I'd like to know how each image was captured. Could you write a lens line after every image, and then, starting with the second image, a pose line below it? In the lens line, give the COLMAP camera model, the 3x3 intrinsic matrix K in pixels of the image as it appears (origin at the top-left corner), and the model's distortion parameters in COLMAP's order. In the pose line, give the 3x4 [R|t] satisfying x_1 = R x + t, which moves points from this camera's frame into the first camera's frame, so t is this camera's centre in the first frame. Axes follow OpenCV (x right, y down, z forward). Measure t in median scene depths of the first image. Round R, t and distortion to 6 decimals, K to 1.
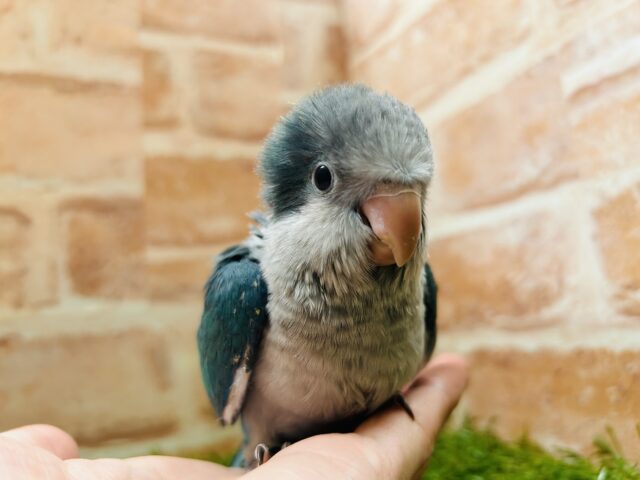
lens RADIAL K [[508.1, 0, 324.3], [0, 508.1, 254.3], [0, 0, 1]] dist [-0.038337, -0.005303]
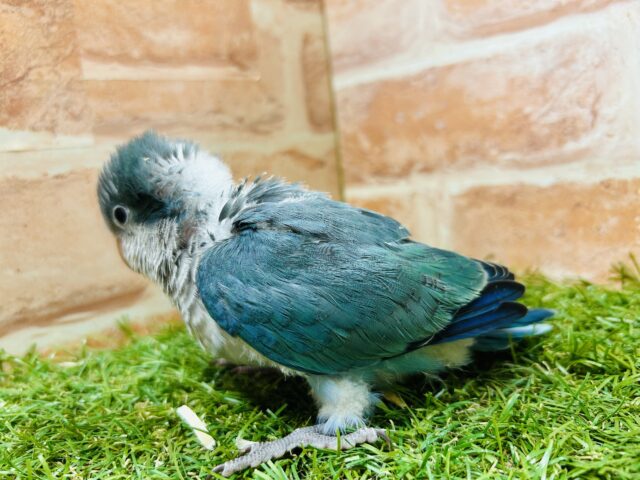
lens RADIAL K [[508.1, 0, 319.3], [0, 508.1, 239.5], [0, 0, 1]] dist [-0.038337, -0.005303]
pose [[0.947672, -0.052991, 0.314817, -0.326046], [-0.024163, 0.971393, 0.236245, 0.071394], [-0.318330, -0.231489, 0.919282, 0.209737]]
